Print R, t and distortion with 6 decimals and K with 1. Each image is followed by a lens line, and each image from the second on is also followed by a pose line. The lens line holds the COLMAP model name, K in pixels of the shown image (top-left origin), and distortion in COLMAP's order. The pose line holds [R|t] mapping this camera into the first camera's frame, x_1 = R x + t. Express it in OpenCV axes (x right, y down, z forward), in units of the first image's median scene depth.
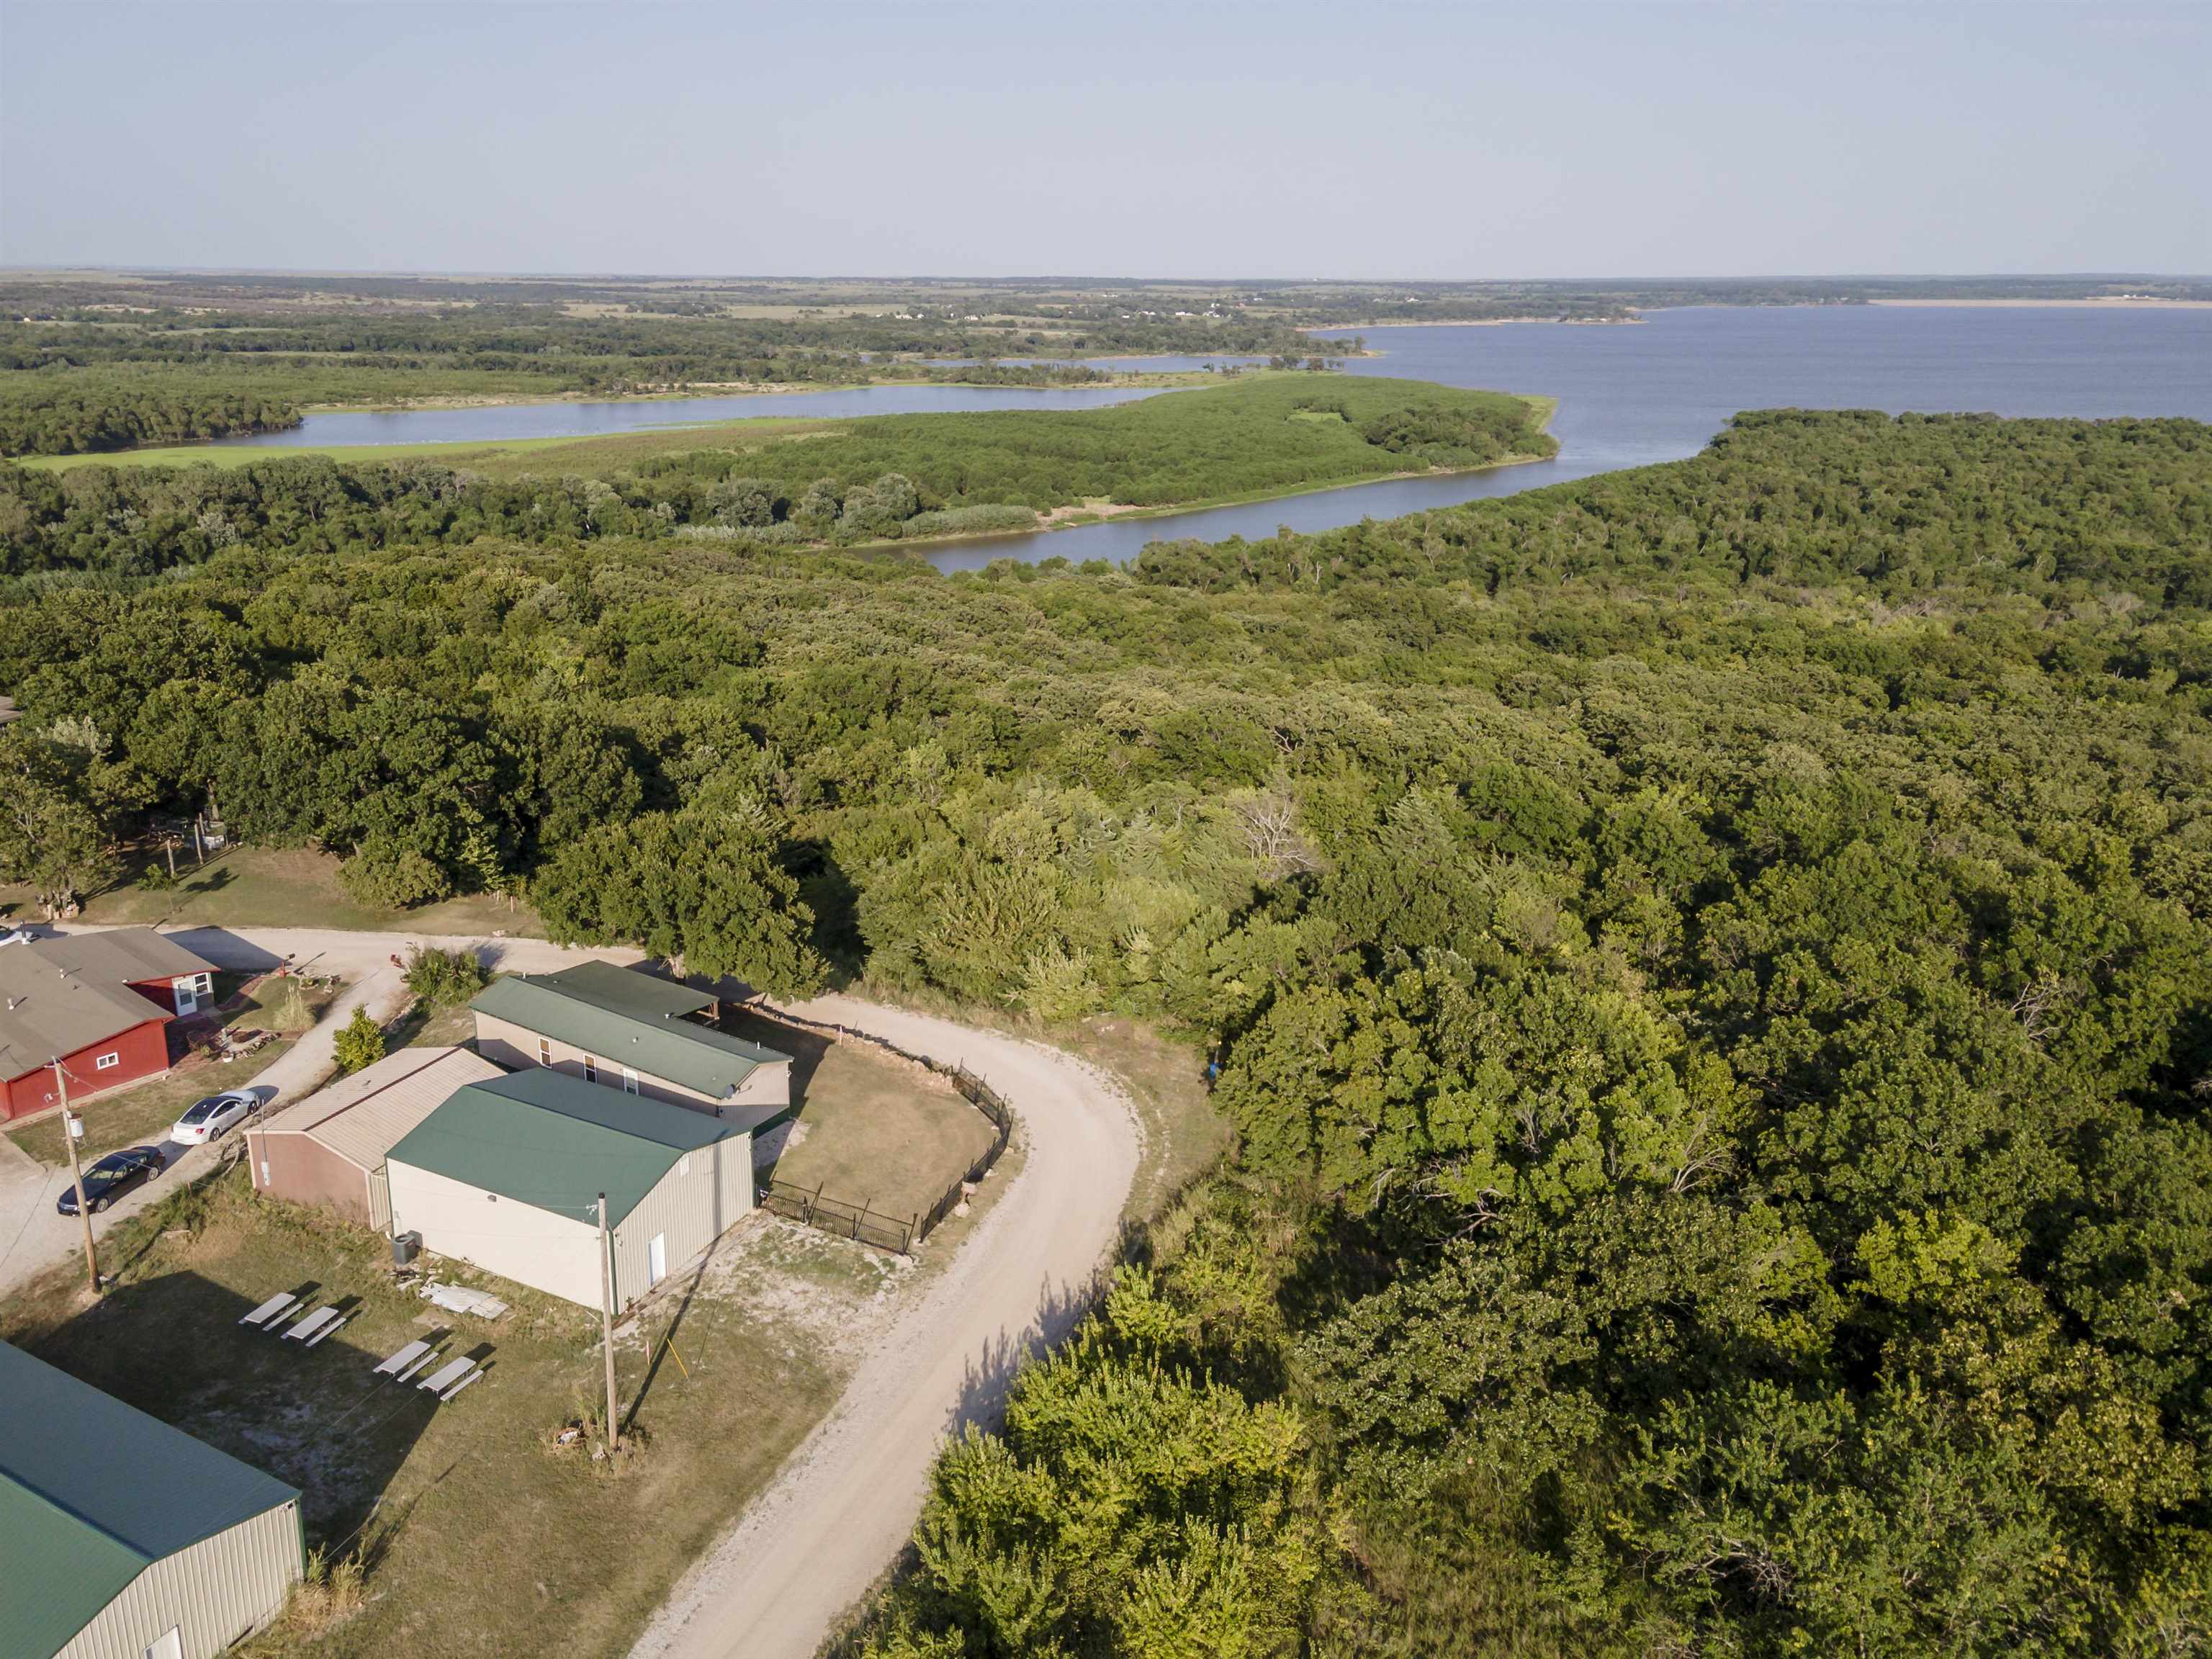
lens RADIAL K [[1647.6, 0, 1100.5], [0, 1647.6, 830.4], [0, 0, 1]] dist [0.038330, -0.001012]
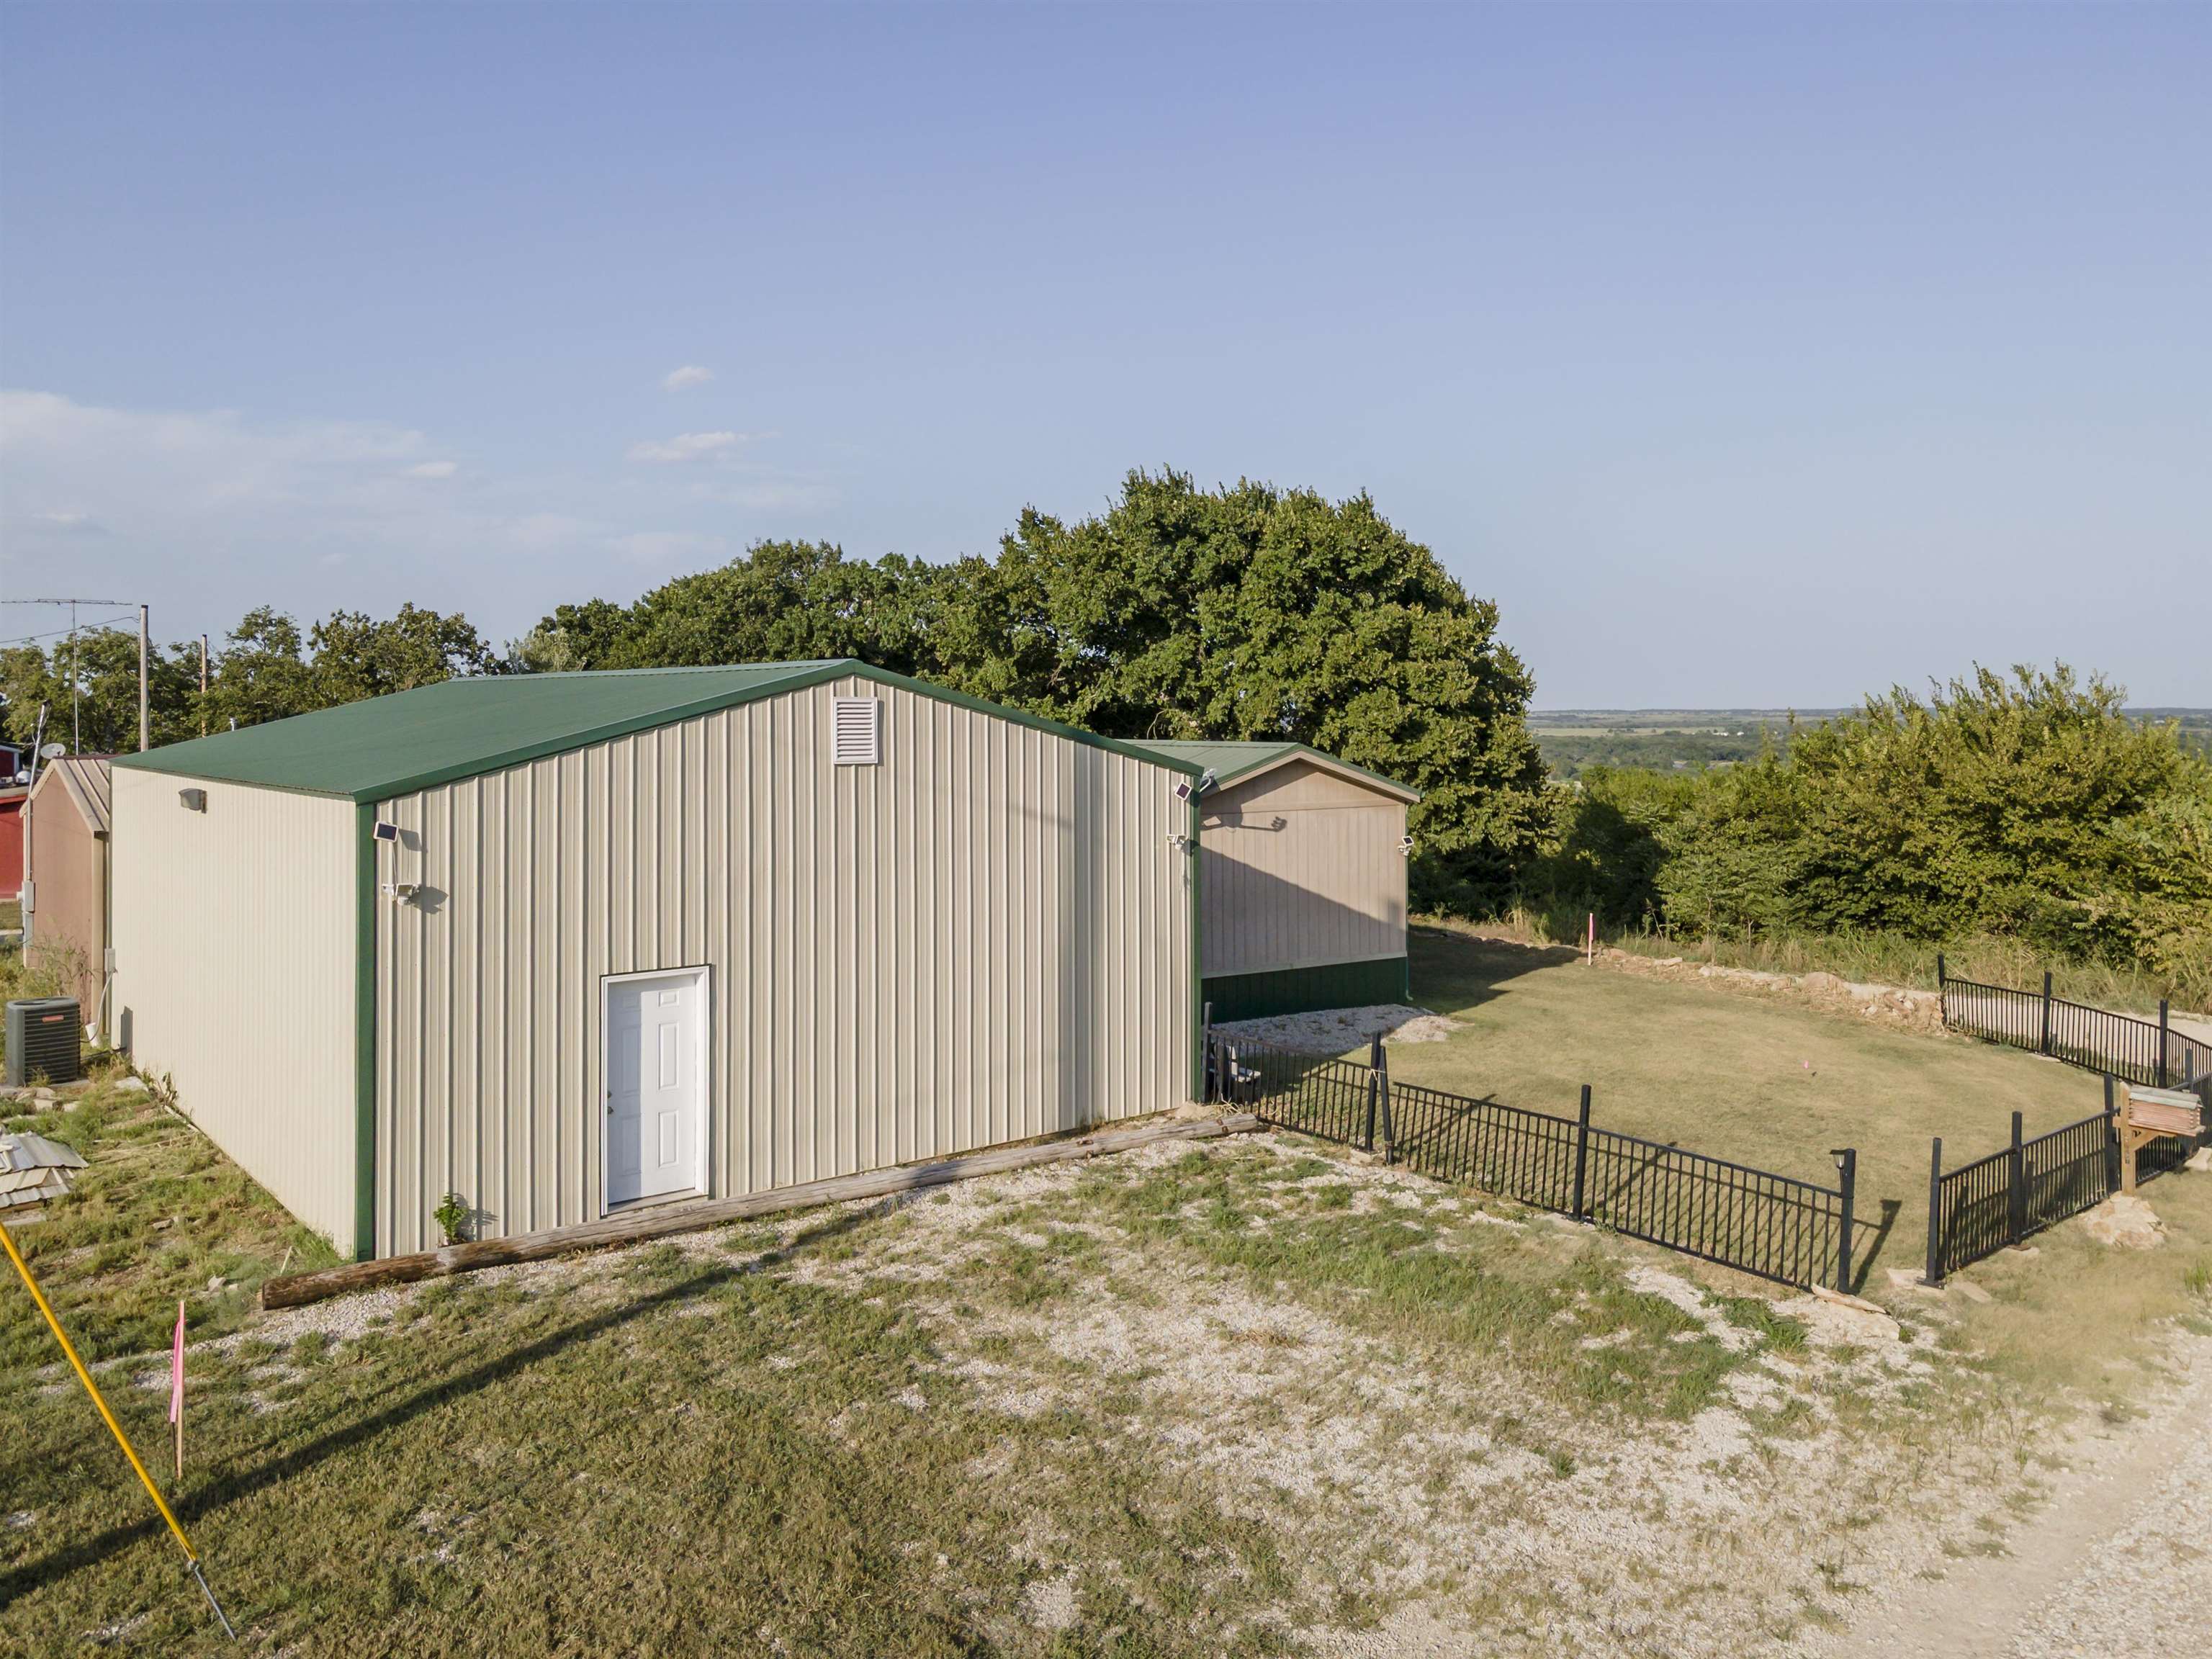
lens RADIAL K [[1647.6, 0, 1099.7], [0, 1647.6, 828.9], [0, 0, 1]] dist [0.038330, -0.001012]
pose [[0.890428, -0.018873, -0.454733, -0.109449], [-0.102715, 0.965029, -0.241183, 0.264255], [0.443382, 0.261464, 0.857350, 0.799479]]
